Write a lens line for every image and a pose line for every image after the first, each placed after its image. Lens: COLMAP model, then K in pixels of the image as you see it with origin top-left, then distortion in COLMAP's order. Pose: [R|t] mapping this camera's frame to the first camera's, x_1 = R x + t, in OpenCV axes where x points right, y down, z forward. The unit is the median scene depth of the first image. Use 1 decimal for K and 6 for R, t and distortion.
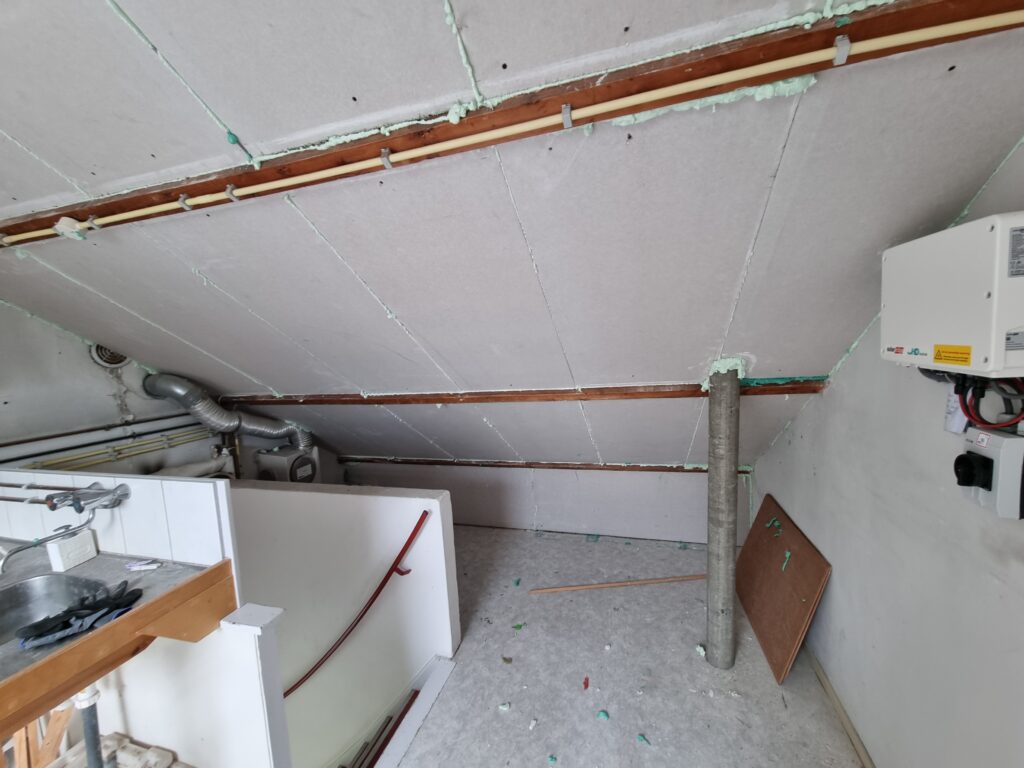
lens RADIAL K [[416.0, 0, 511.9], [0, 416.0, 384.9], [0, 0, 1]] dist [0.005200, -0.003475]
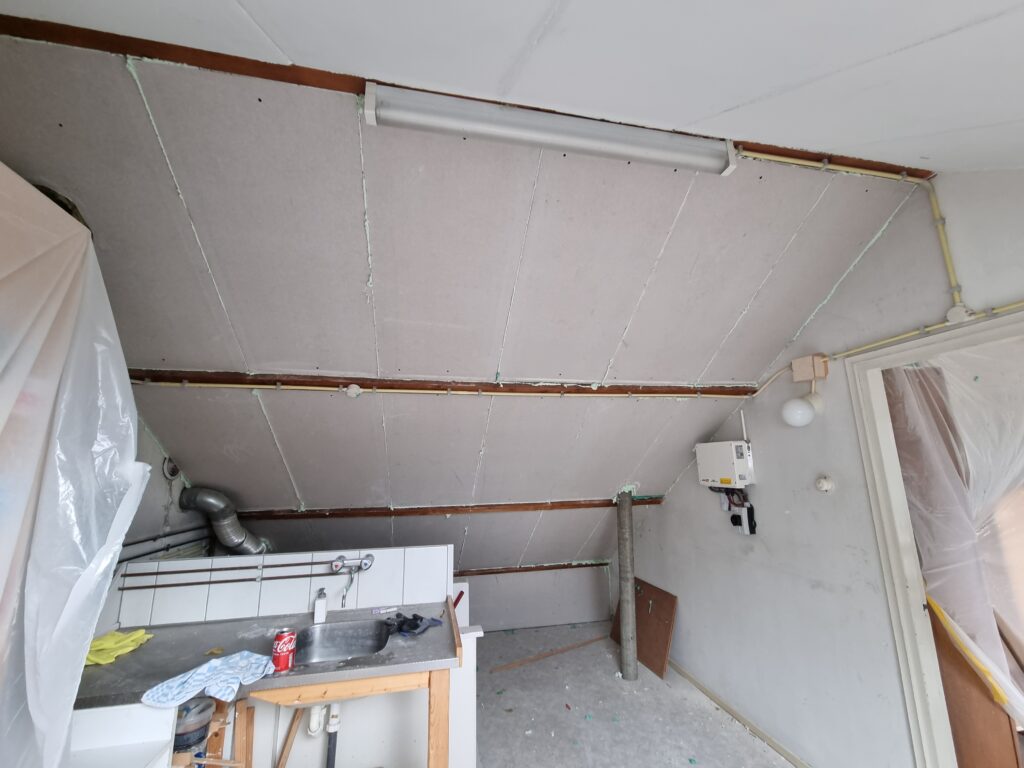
lens RADIAL K [[416.0, 0, 512.8], [0, 416.0, 386.1], [0, 0, 1]] dist [0.005200, -0.003475]
pose [[0.876249, 0.139460, 0.461235, -0.820277], [0.012378, 0.950371, -0.310871, 0.086127], [-0.481699, 0.278110, 0.831036, -0.449089]]
